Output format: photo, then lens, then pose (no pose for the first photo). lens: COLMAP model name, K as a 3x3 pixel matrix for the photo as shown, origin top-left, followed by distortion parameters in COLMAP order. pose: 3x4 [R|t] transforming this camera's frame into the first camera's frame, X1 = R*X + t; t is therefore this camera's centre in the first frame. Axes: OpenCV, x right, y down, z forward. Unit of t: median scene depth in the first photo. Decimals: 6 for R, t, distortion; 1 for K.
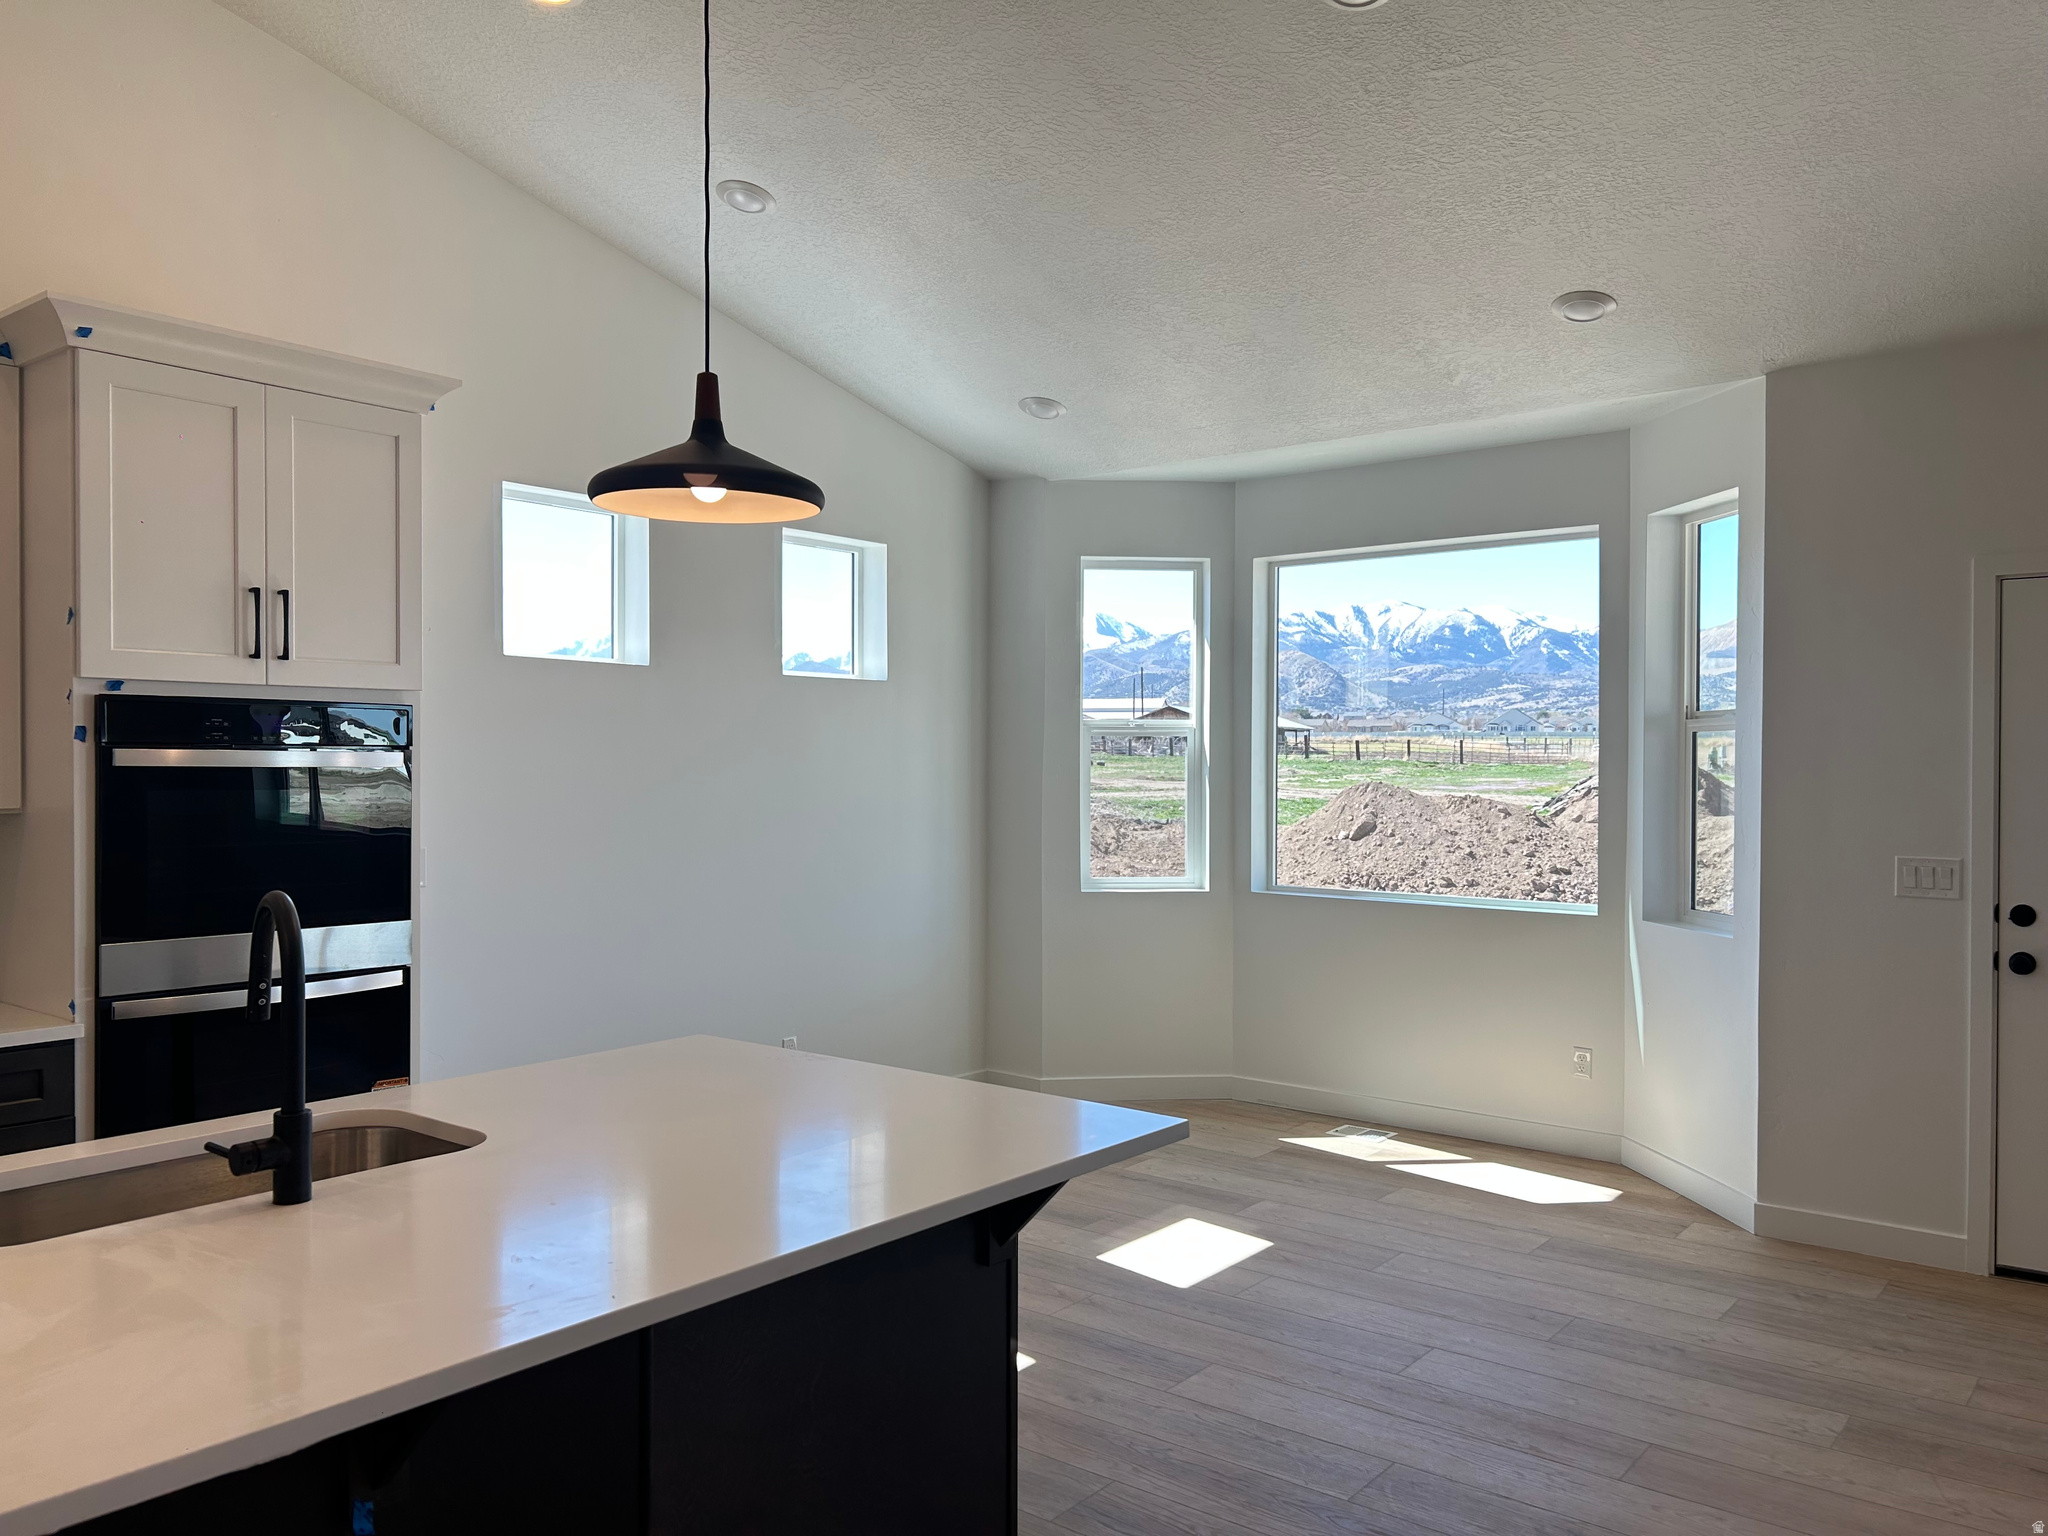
lens RADIAL K [[1538.2, 0, 1037.6], [0, 1538.2, 775.9], [0, 0, 1]] dist [0.031064, -0.024671]
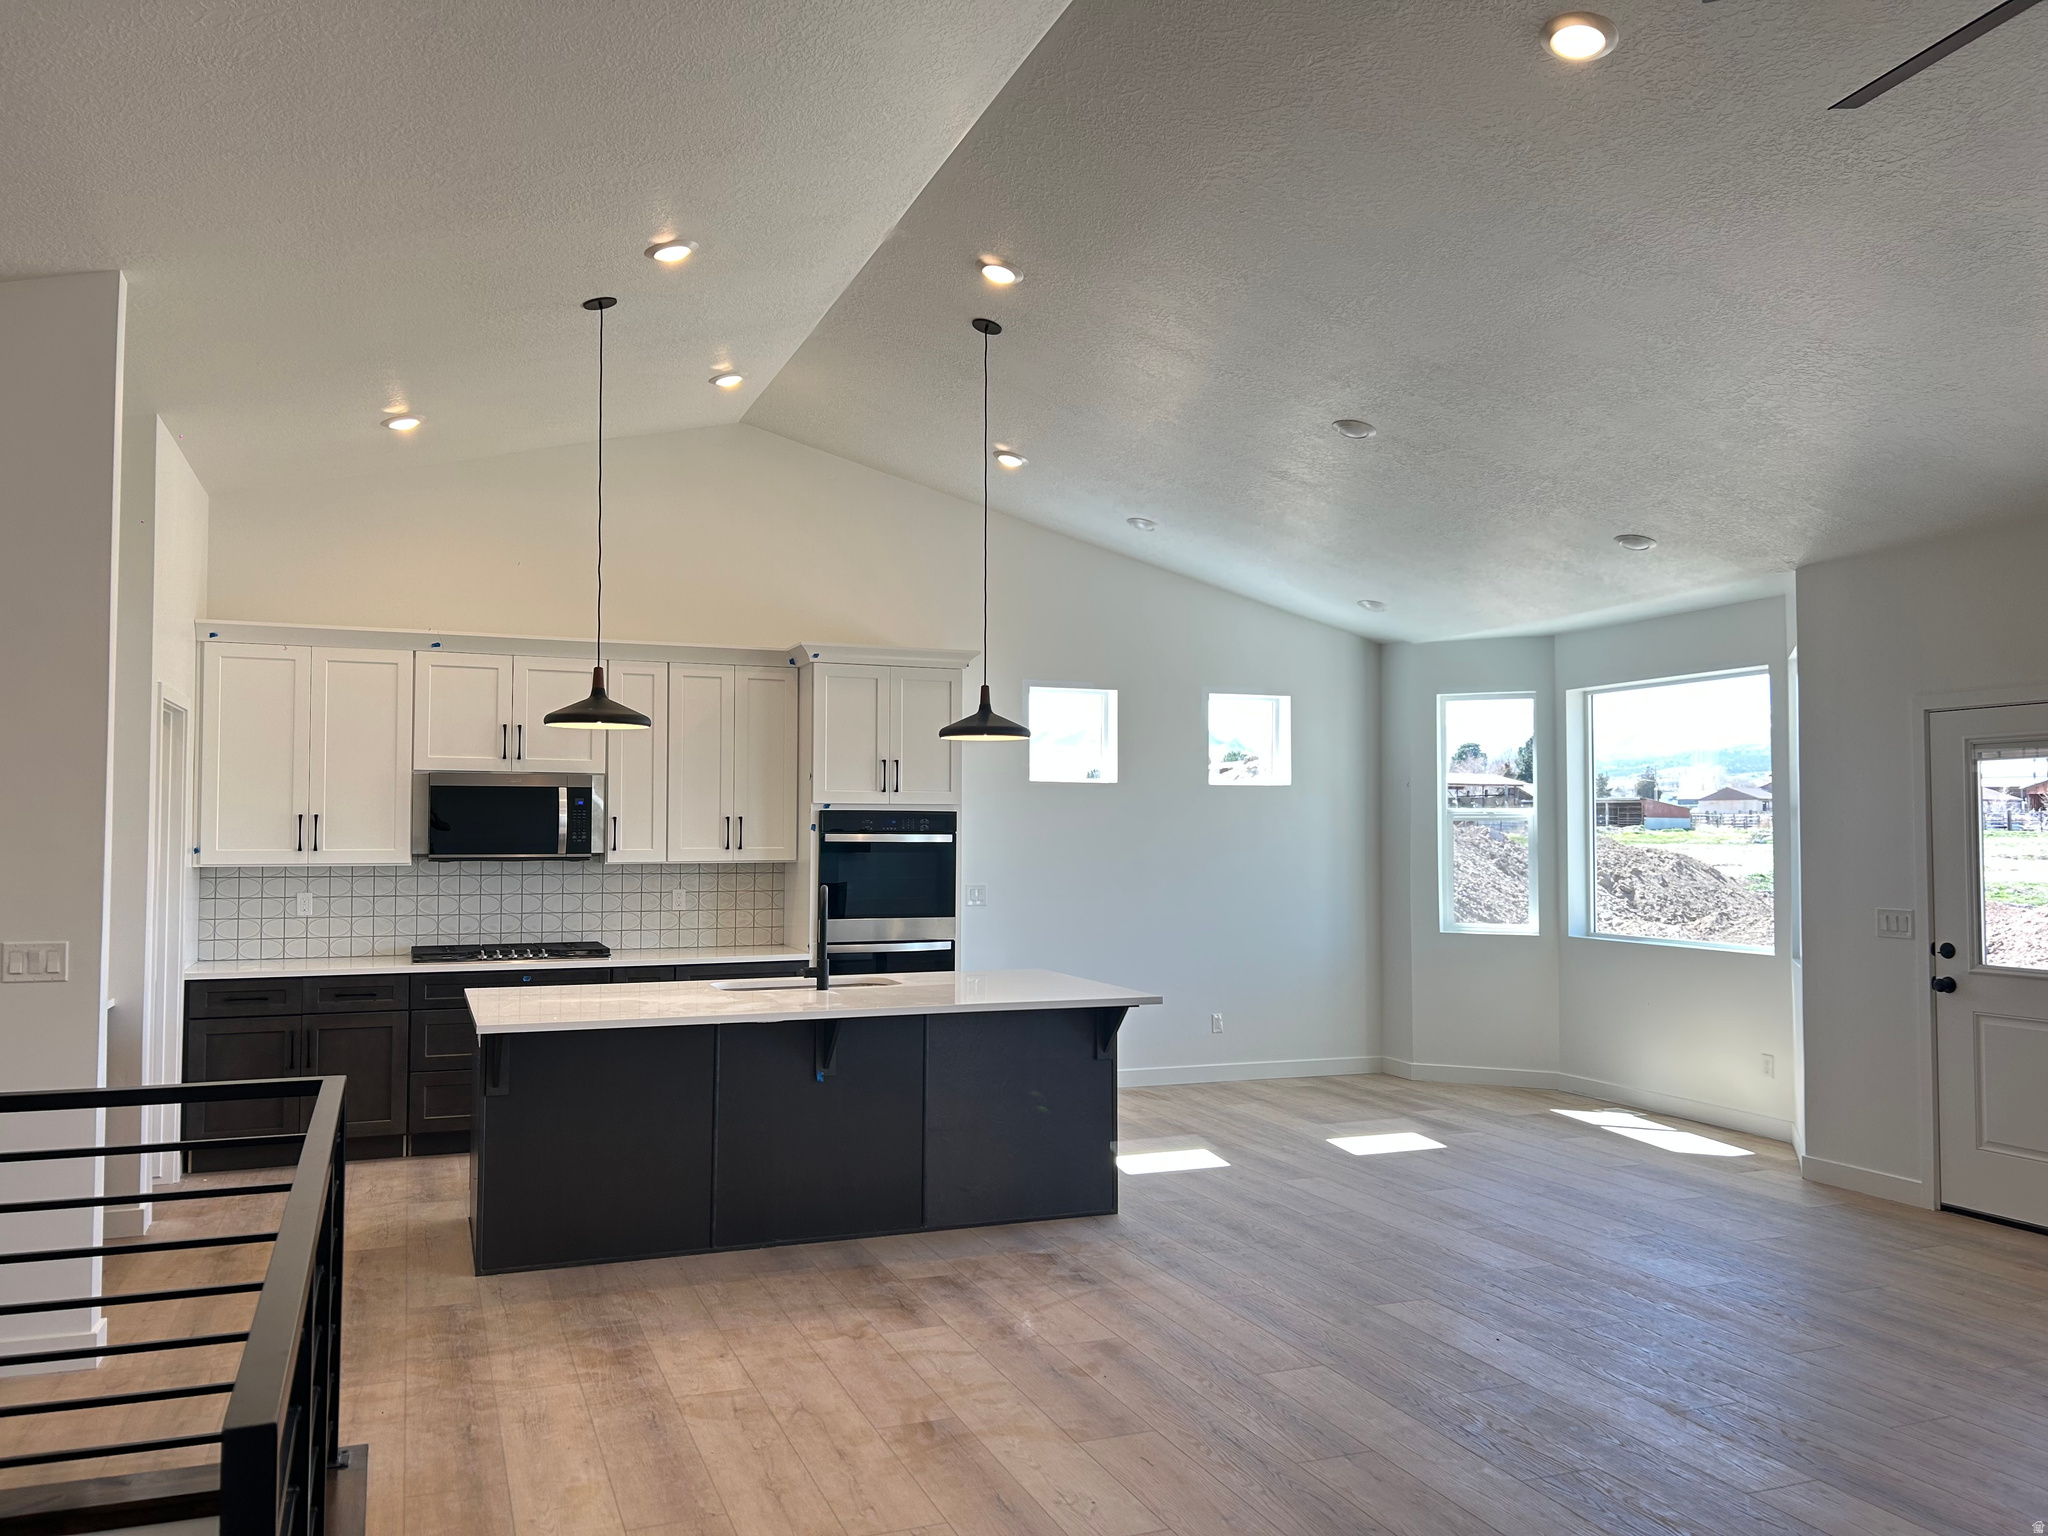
lens RADIAL K [[1538.2, 0, 1019.5], [0, 1538.2, 768.1], [0, 0, 1]] dist [0.031064, -0.024671]
pose [[0.865328, -0.022366, -0.500707, 0.533003], [-0.004610, 0.998606, -0.052574, 0.002417], [0.501186, 0.047802, 0.864019, -0.555105]]
